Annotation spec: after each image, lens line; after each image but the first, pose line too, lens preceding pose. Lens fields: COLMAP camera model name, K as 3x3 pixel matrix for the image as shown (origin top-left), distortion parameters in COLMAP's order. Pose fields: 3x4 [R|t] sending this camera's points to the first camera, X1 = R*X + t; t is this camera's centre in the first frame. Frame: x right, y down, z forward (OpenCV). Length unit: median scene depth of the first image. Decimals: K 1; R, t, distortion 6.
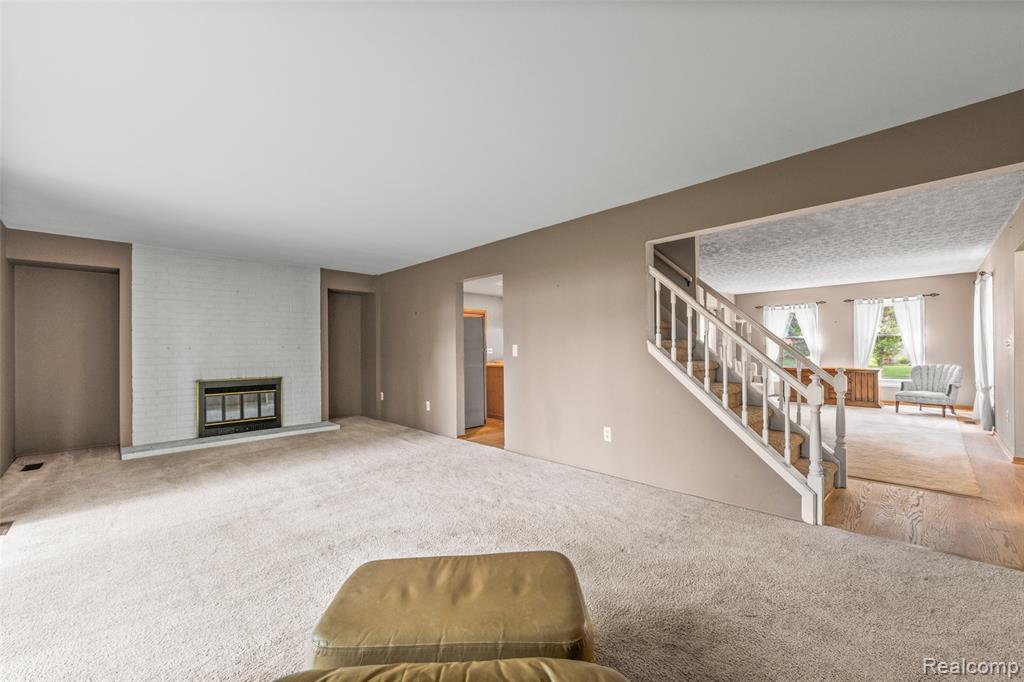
lens RADIAL K [[418.8, 0, 514.9], [0, 418.8, 342.5], [0, 0, 1]] dist [0.000403, -0.000459]
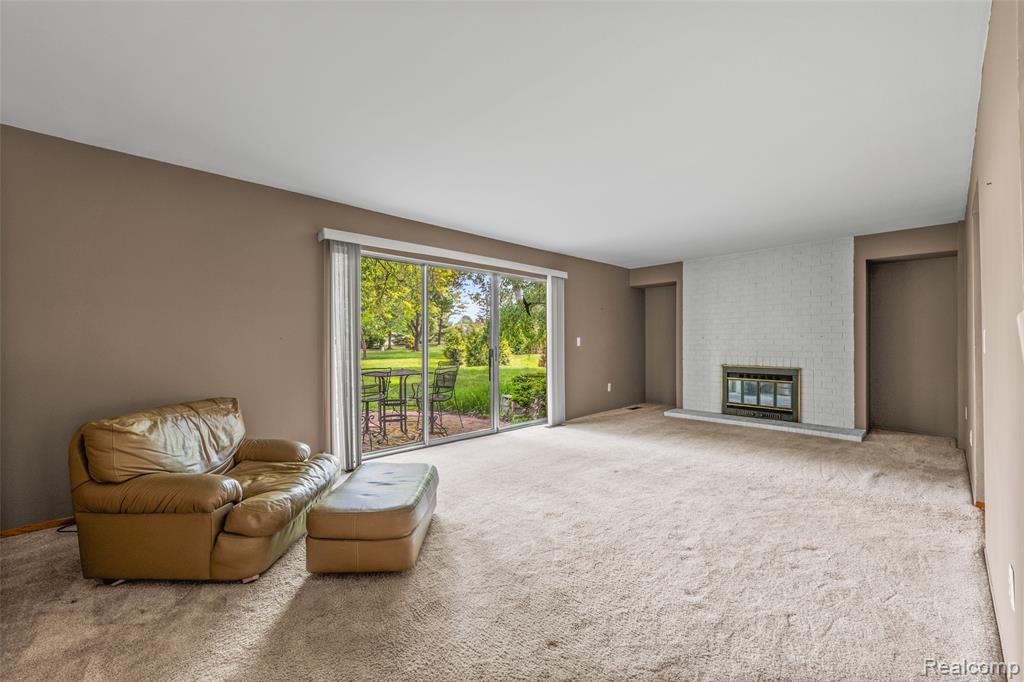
lens RADIAL K [[418.8, 0, 514.9], [0, 418.8, 342.5], [0, 0, 1]] dist [0.000403, -0.000459]
pose [[-0.047164, 0.009950, -0.998838, 0.451386], [0.020418, 0.999751, 0.008995, 0.004971], [0.998678, -0.019970, -0.047356, 0.481042]]
